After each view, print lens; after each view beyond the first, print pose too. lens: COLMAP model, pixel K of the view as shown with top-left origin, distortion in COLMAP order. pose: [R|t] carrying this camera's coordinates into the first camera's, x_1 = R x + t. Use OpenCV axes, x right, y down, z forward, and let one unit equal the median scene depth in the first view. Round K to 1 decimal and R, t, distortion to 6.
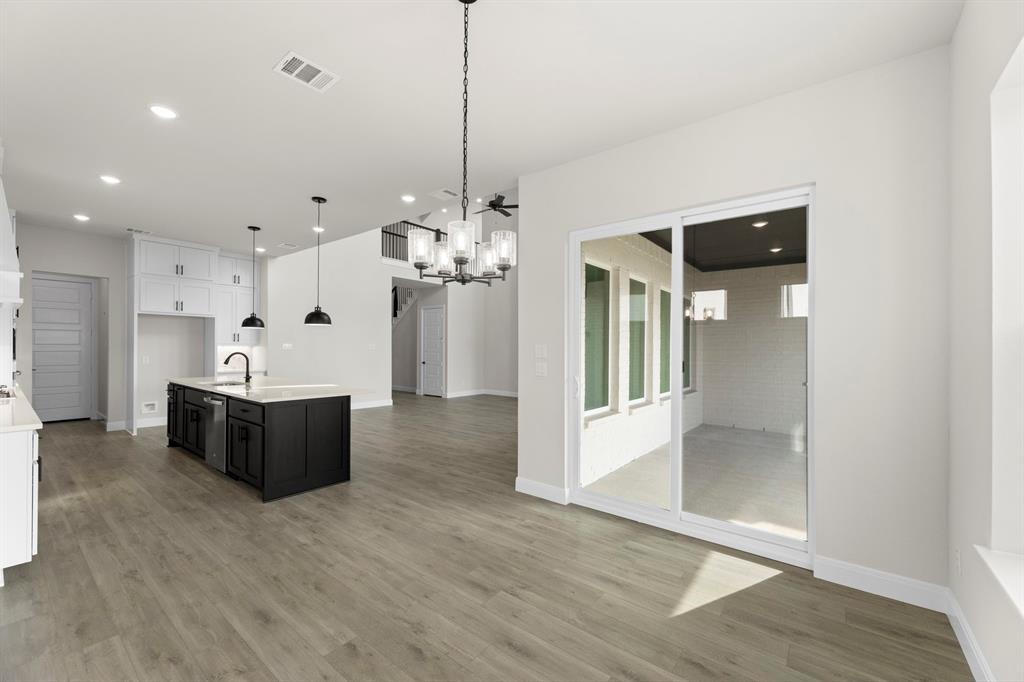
lens RADIAL K [[410.8, 0, 508.0], [0, 410.8, 348.3], [0, 0, 1]] dist [0.003985, 0.000784]
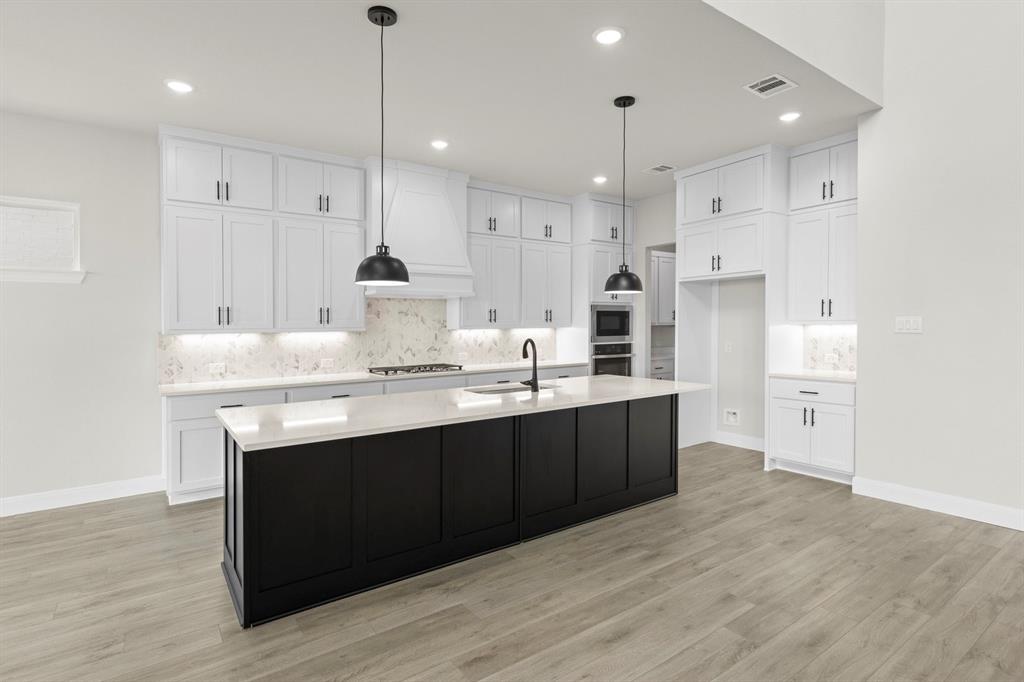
lens RADIAL K [[524.6, 0, 527.7], [0, 524.6, 330.5], [0, 0, 1]] dist [0.001149, 0.000128]
pose [[-0.273100, 0.001060, -0.961985, 0.057770], [0.008598, 0.999962, -0.001339, -0.001038], [0.961947, -0.008637, -0.273099, 1.021354]]
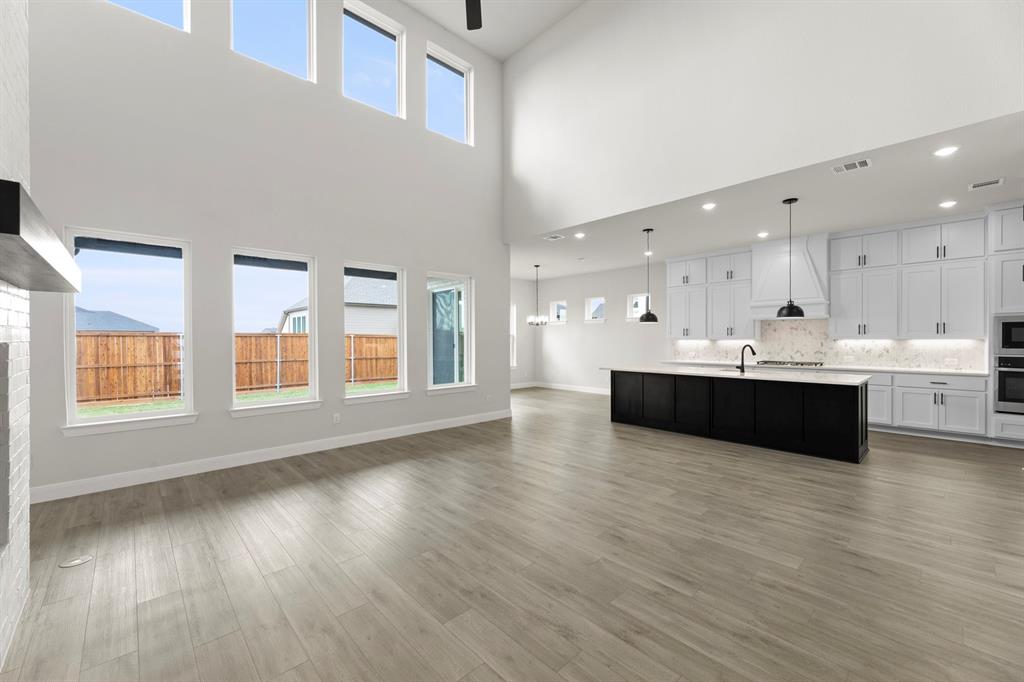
lens RADIAL K [[410.8, 0, 502.5], [0, 410.8, 348.5], [0, 0, 1]] dist [0.003985, 0.000784]
pose [[-0.984422, -0.012103, 0.175407, -0.173627], [-0.007644, 0.999631, 0.026072, -0.002936], [-0.175658, 0.024325, -0.984151, 1.871007]]
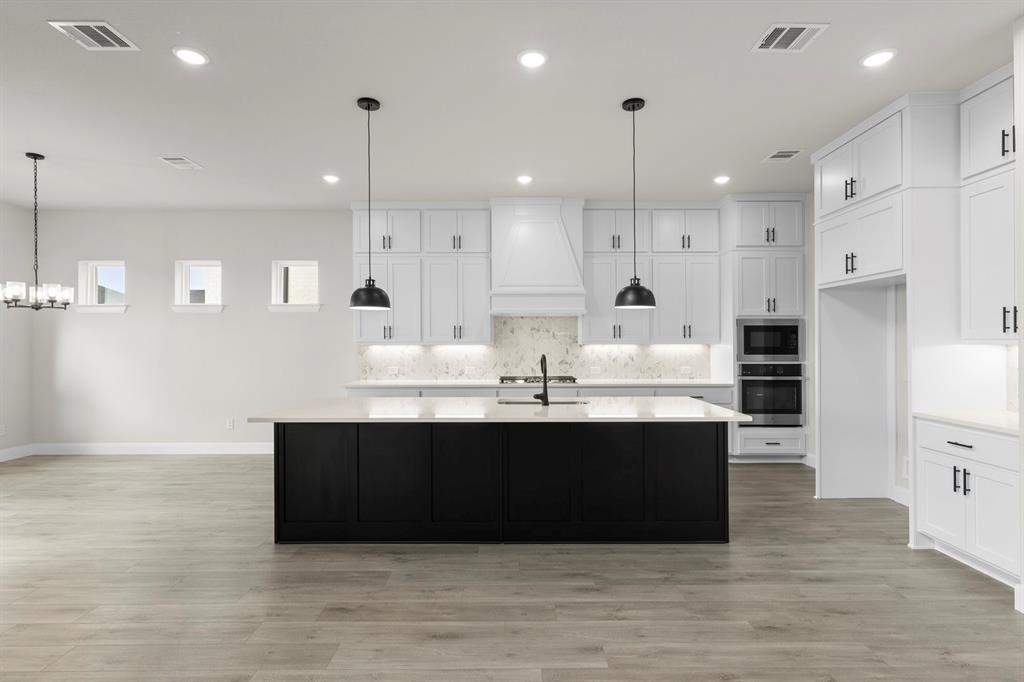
lens RADIAL K [[501.1, 0, 512.7], [0, 501.1, 337.6], [0, 0, 1]] dist [0.000659, -0.000796]
pose [[-0.790609, -0.014300, -0.612155, -0.132632], [-0.007033, 0.999873, -0.014274, -0.004242], [0.612281, -0.006980, -0.790609, 1.326650]]
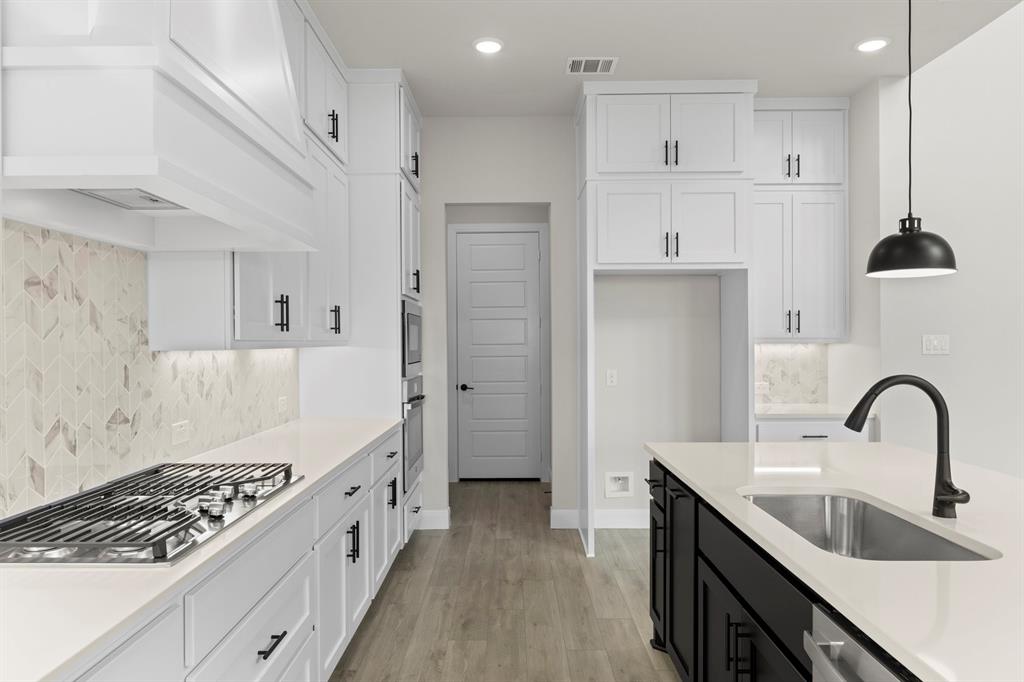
lens RADIAL K [[652.1, 0, 503.1], [0, 652.1, 348.7], [0, 0, 1]] dist [-0.006678, -0.000353]
pose [[0.609937, -0.003694, -0.792442, -0.434654], [0.009160, 0.999955, 0.002389, -0.006085], [0.792397, -0.008716, 0.609943, 0.529643]]
